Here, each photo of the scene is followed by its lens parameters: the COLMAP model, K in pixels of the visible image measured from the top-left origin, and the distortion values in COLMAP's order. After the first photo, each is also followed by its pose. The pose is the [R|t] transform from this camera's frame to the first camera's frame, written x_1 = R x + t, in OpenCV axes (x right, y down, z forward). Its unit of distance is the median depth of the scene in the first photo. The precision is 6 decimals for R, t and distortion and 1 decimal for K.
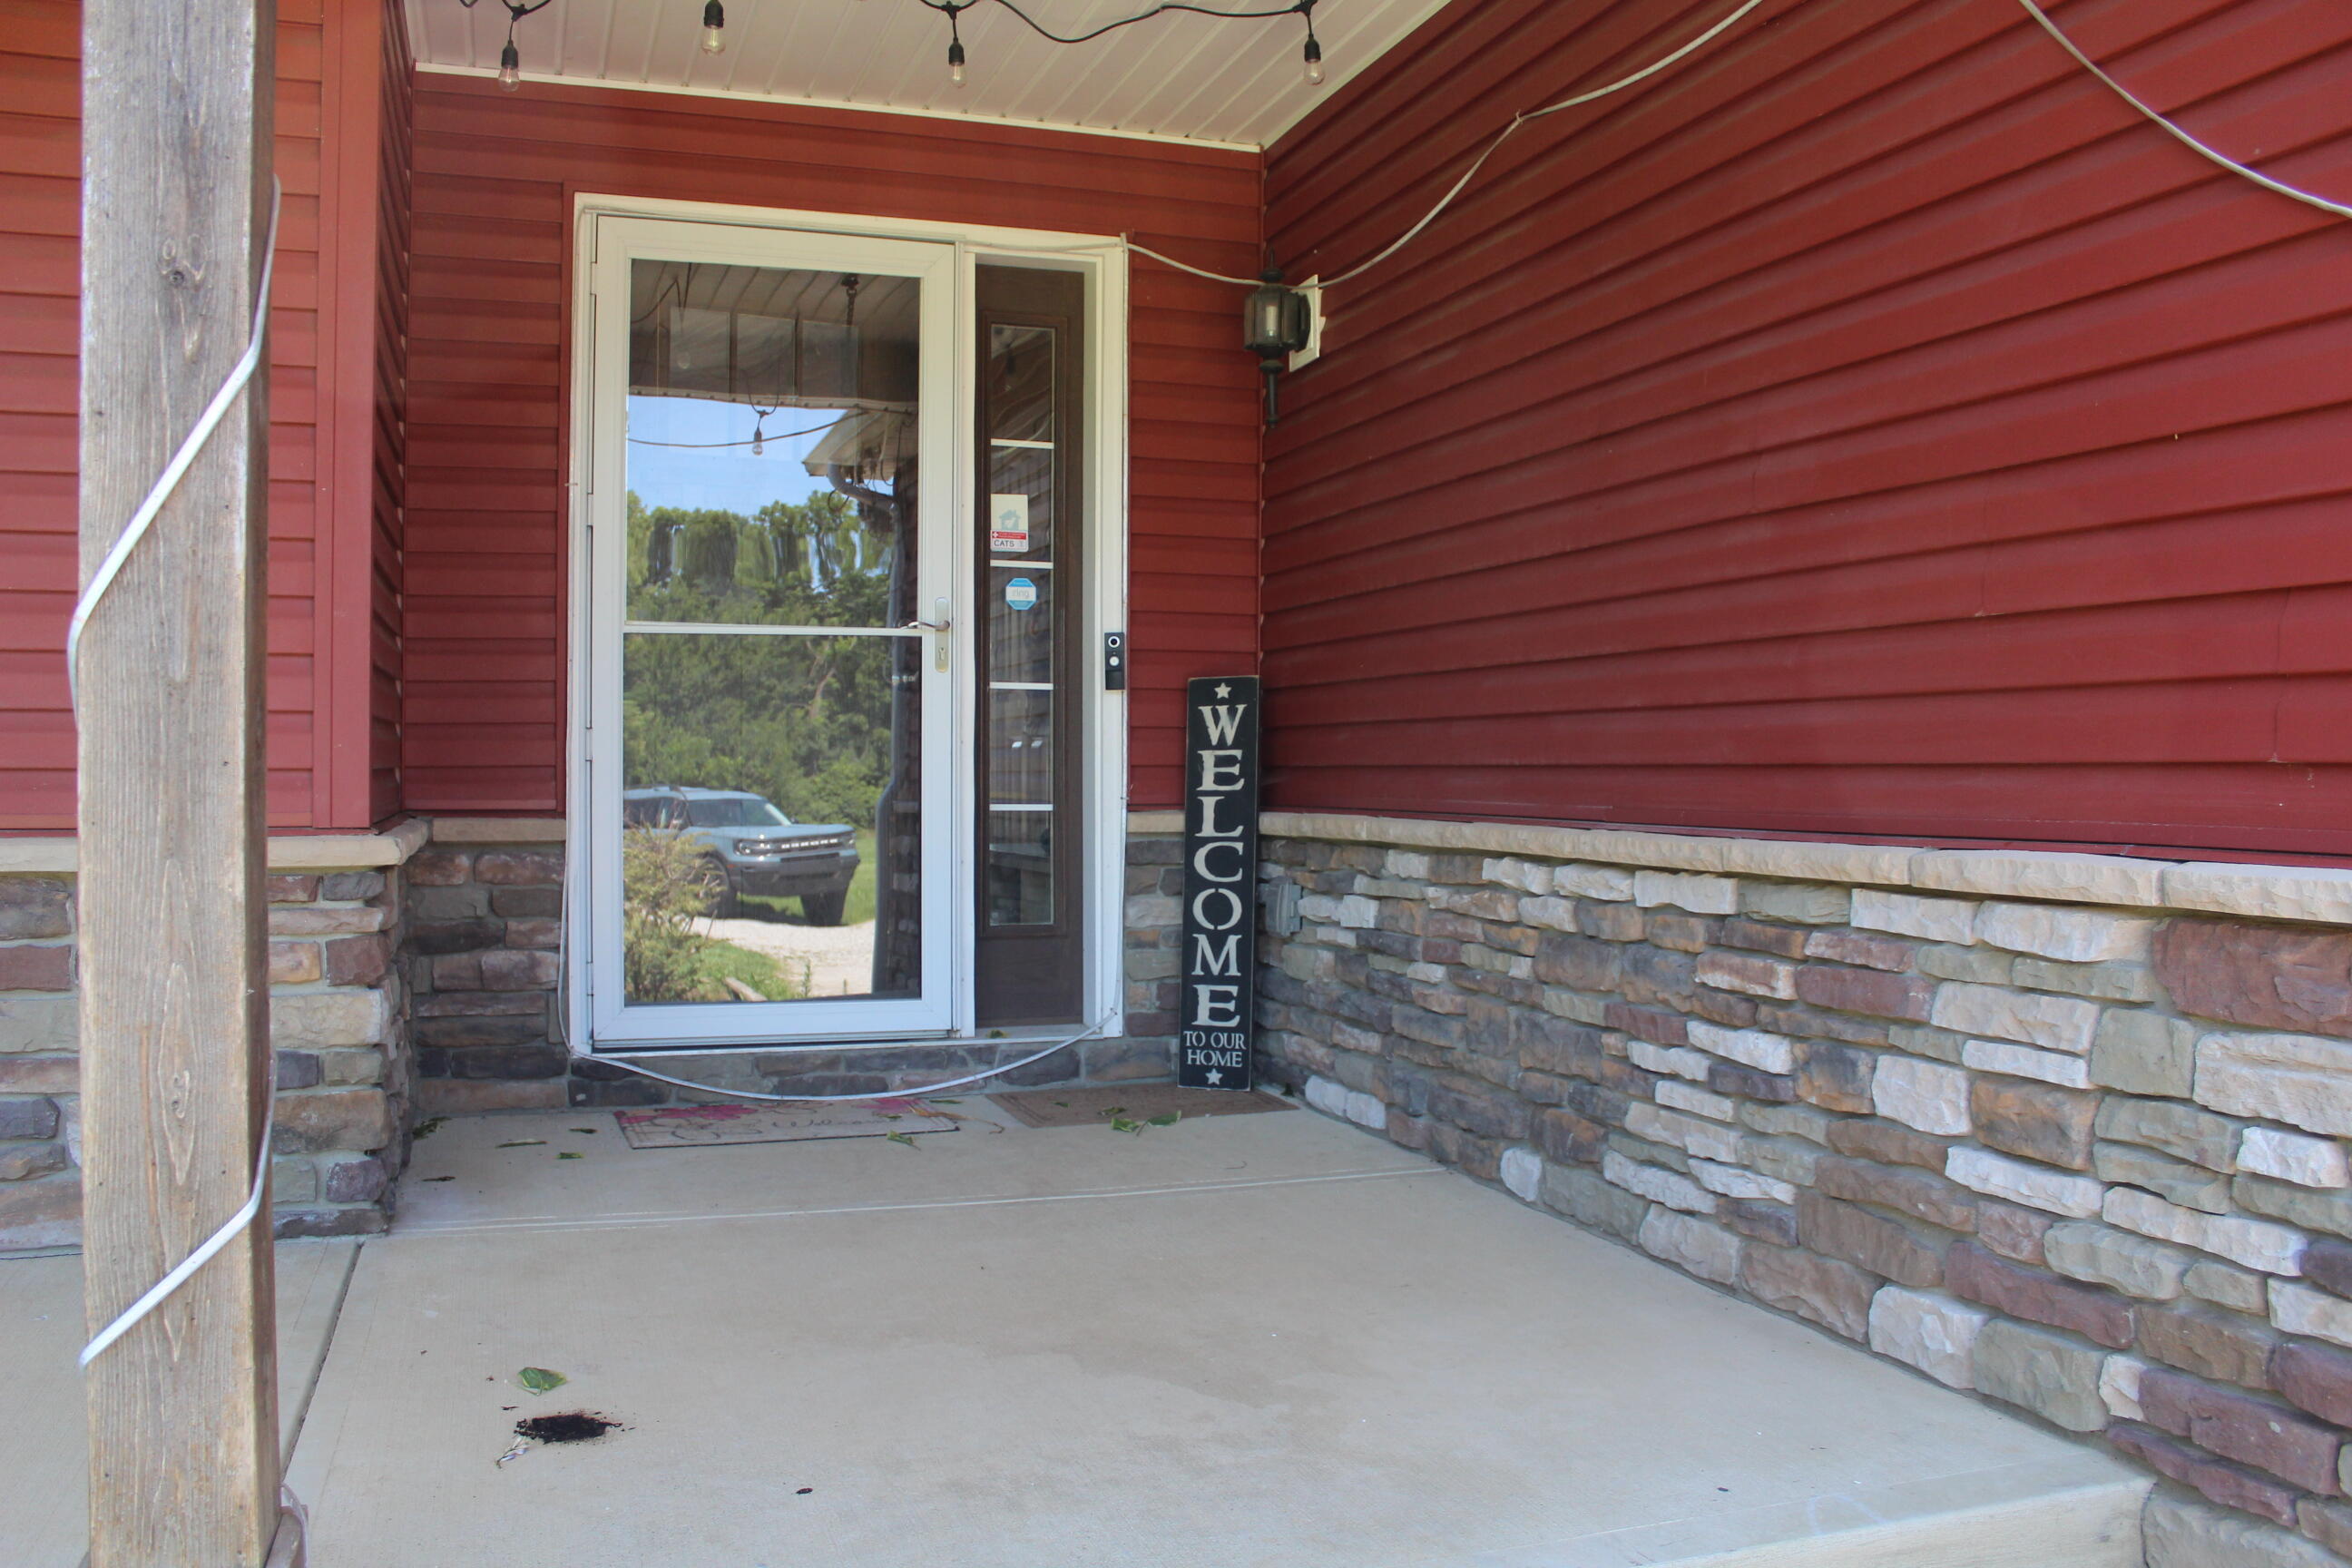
lens RADIAL K [[1947.8, 0, 1147.5], [0, 1947.8, 797.7], [0, 0, 1]] dist [-0.146222, 0.121572]
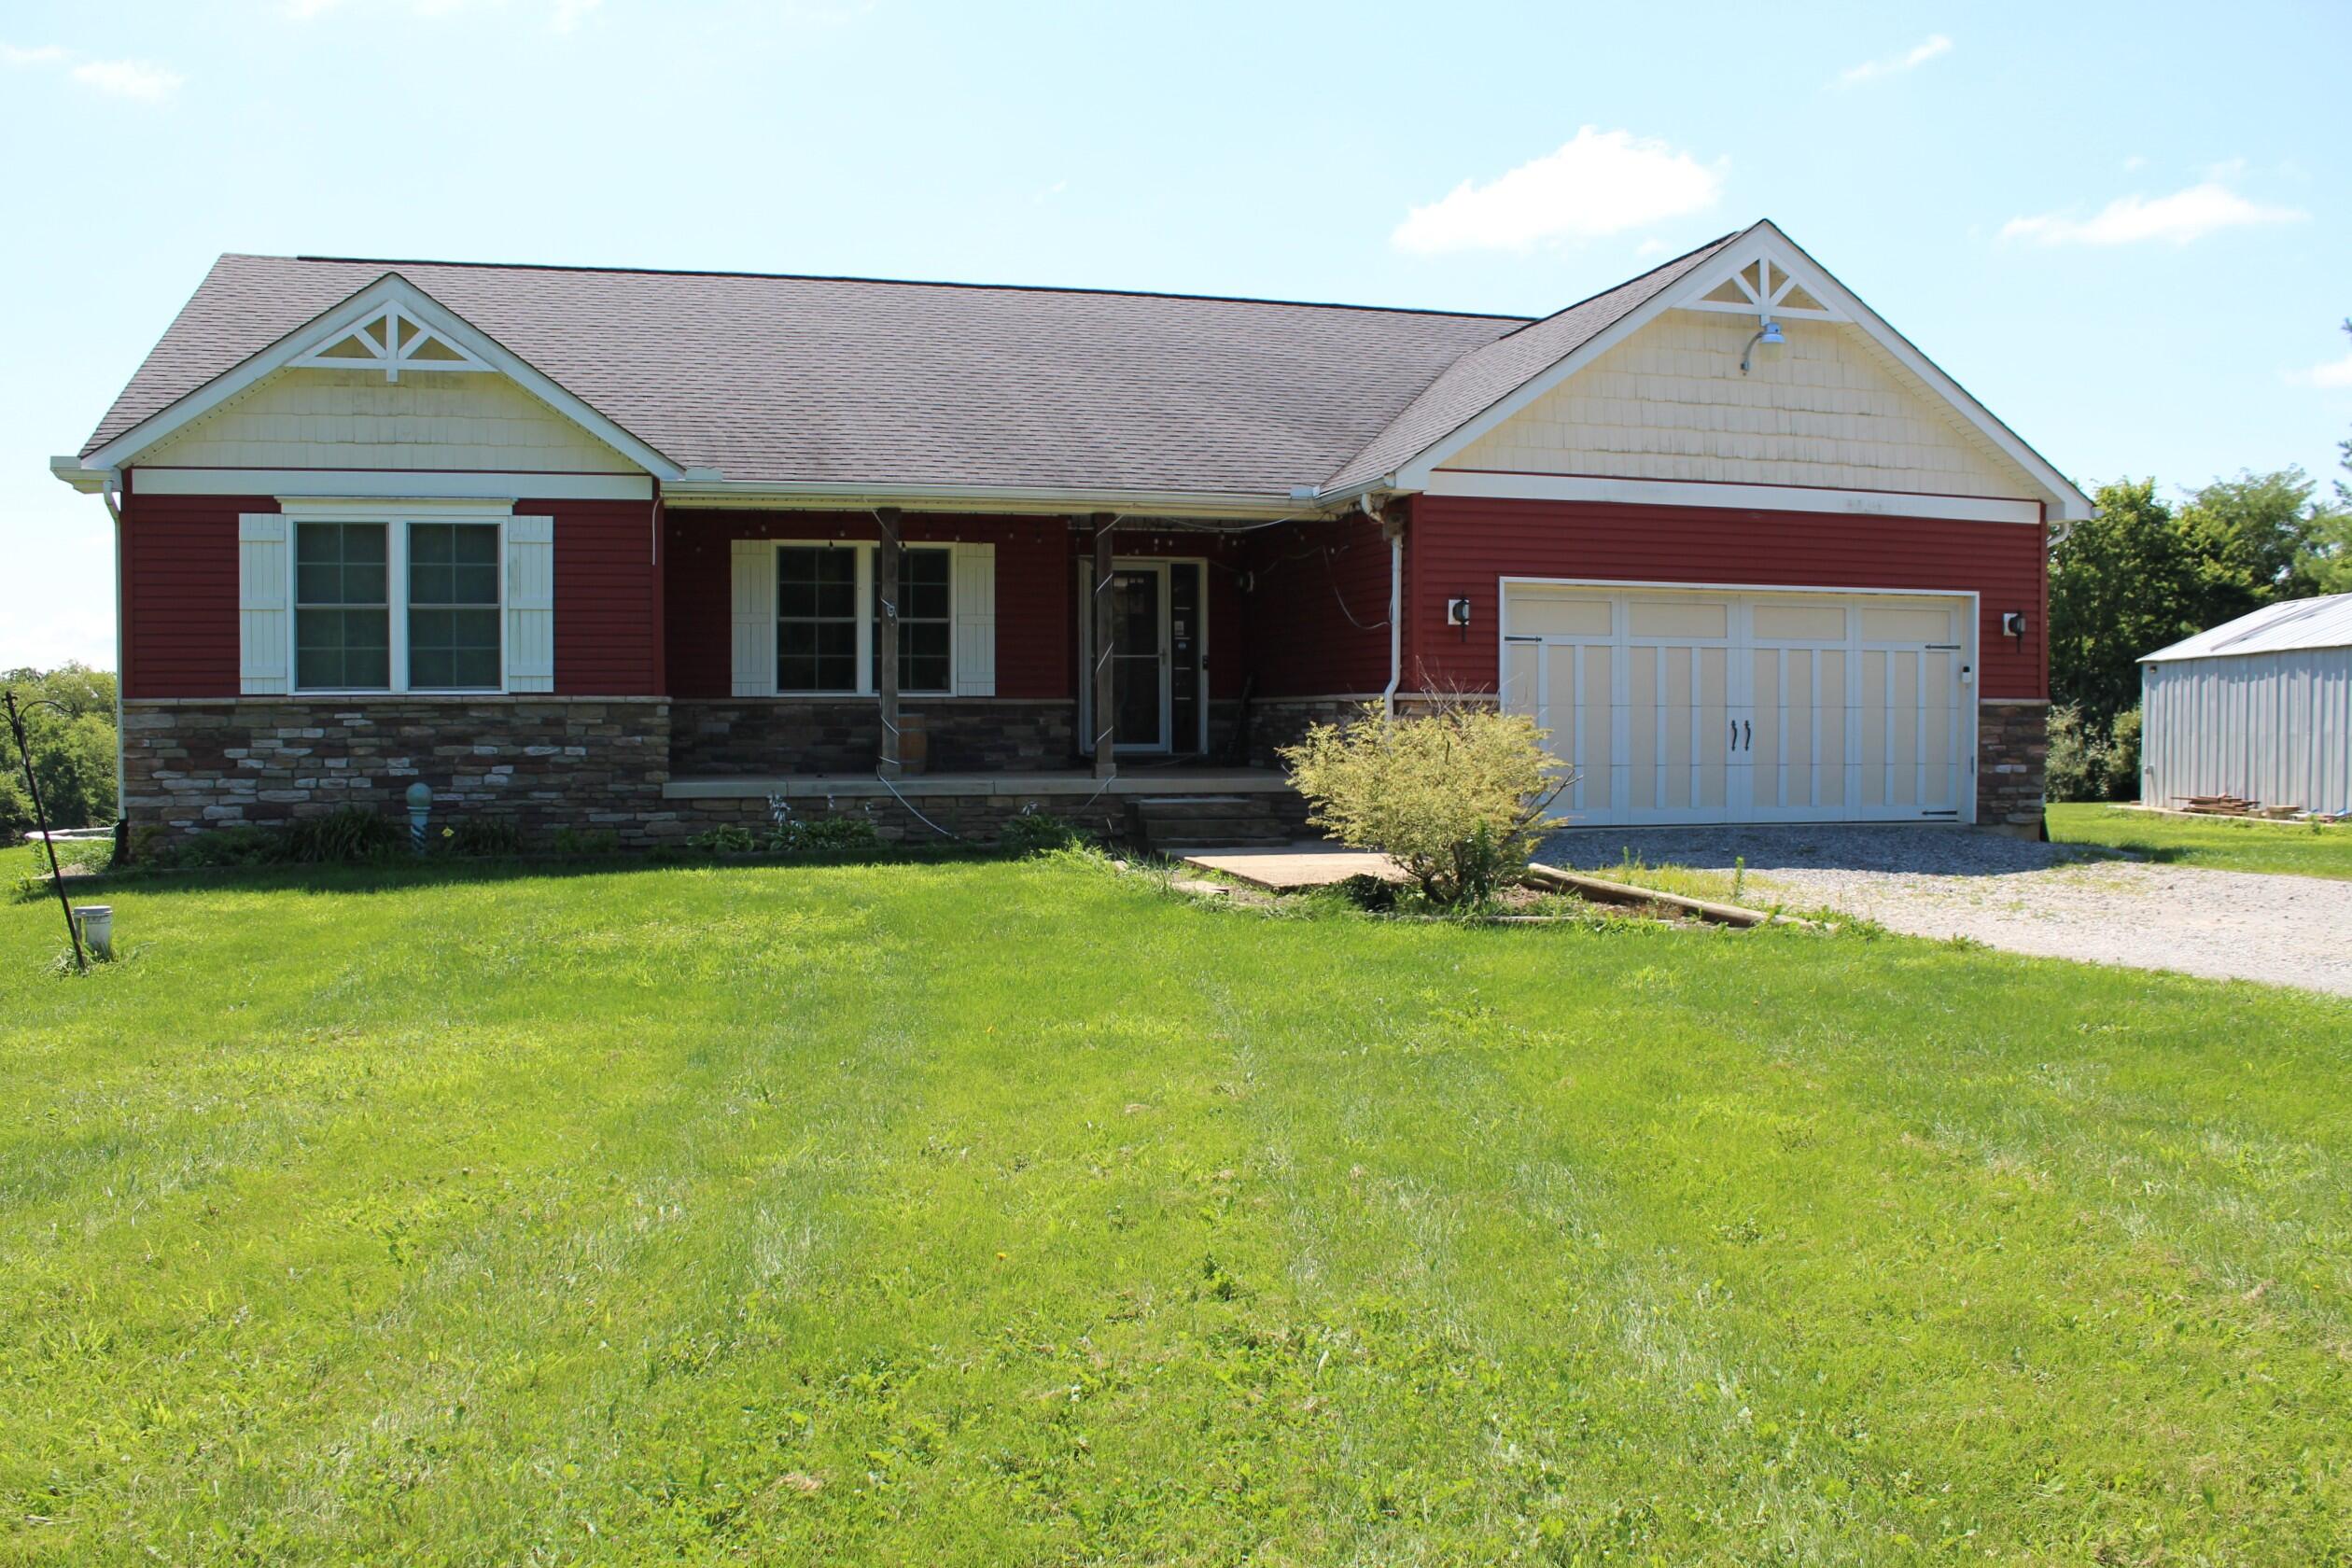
lens RADIAL K [[1777.0, 0, 1176.0], [0, 1777.0, 784.0], [0, 0, 1]] dist [-0.085264, 0.000933]
pose [[0.998483, -0.005276, -0.054810, 0.200747], [0.006593, 0.999693, 0.023872, 0.155582], [0.054668, -0.024198, 0.998211, -4.425150]]
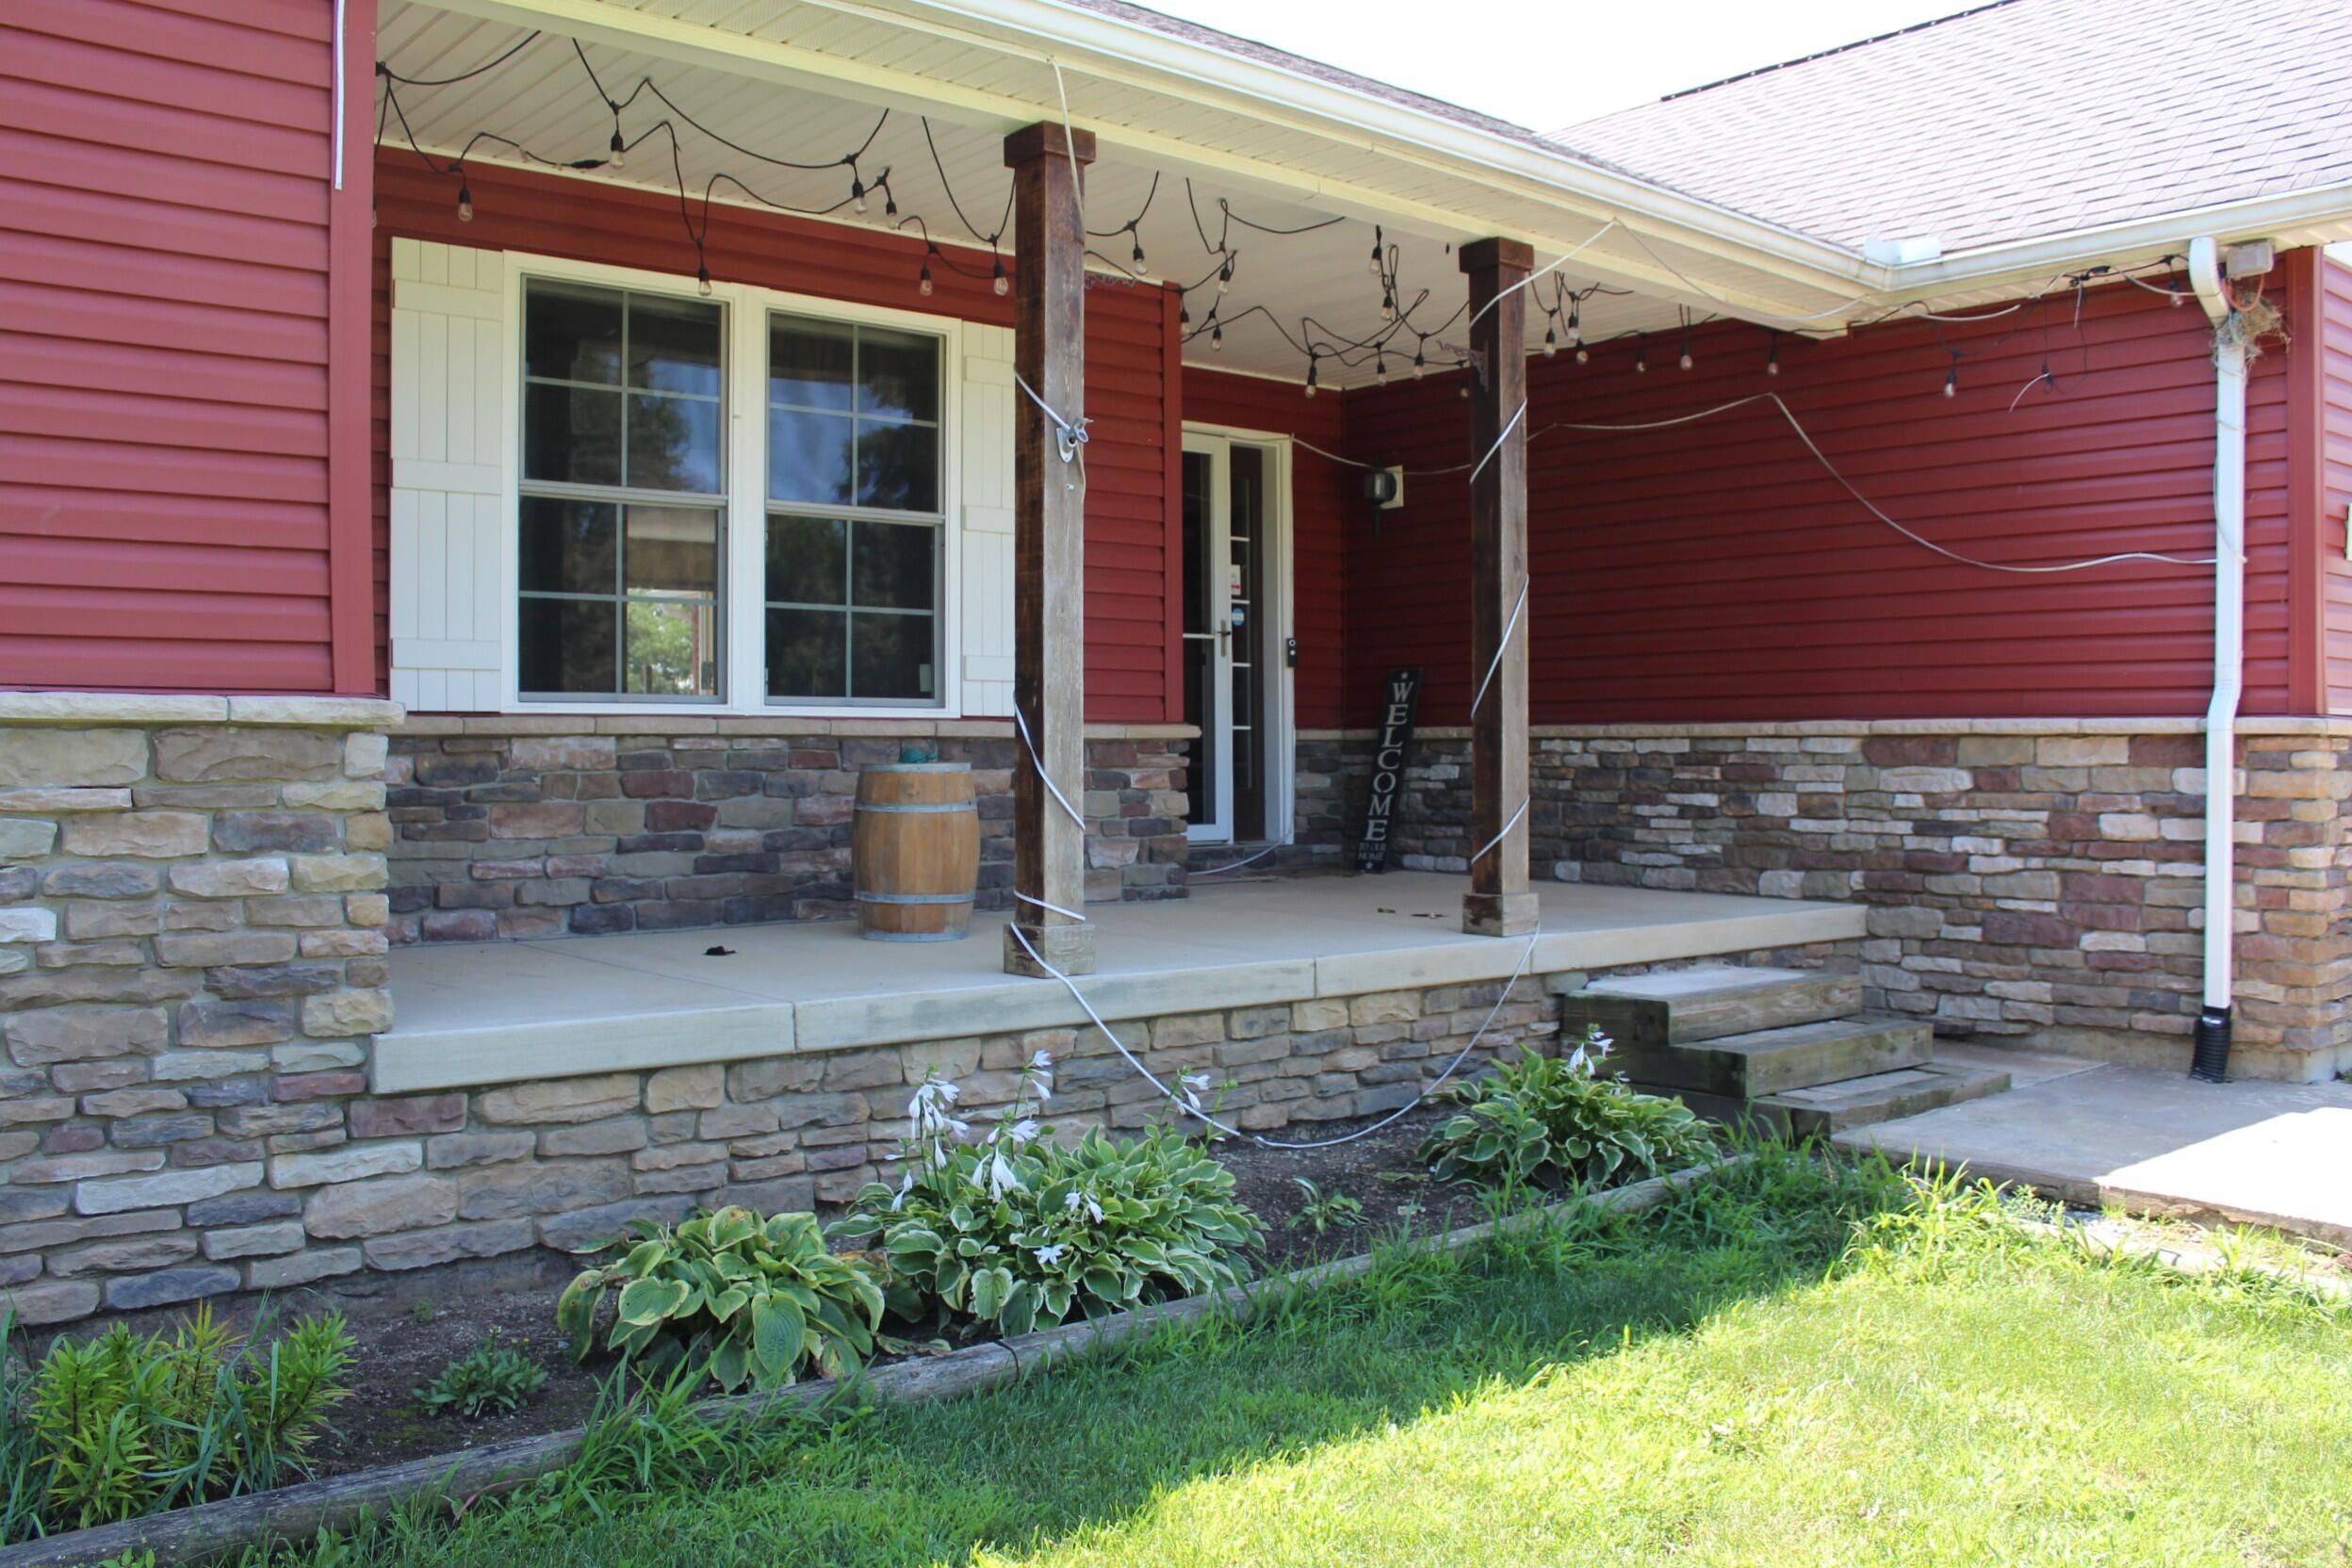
lens RADIAL K [[1947.8, 0, 1147.5], [0, 1947.8, 797.7], [0, 0, 1]] dist [-0.146222, 0.121572]
pose [[0.937221, -0.014242, 0.348445, -1.349848], [0.011321, 0.999882, 0.010416, 0.087153], [-0.348553, -0.005817, 0.937271, -1.275847]]
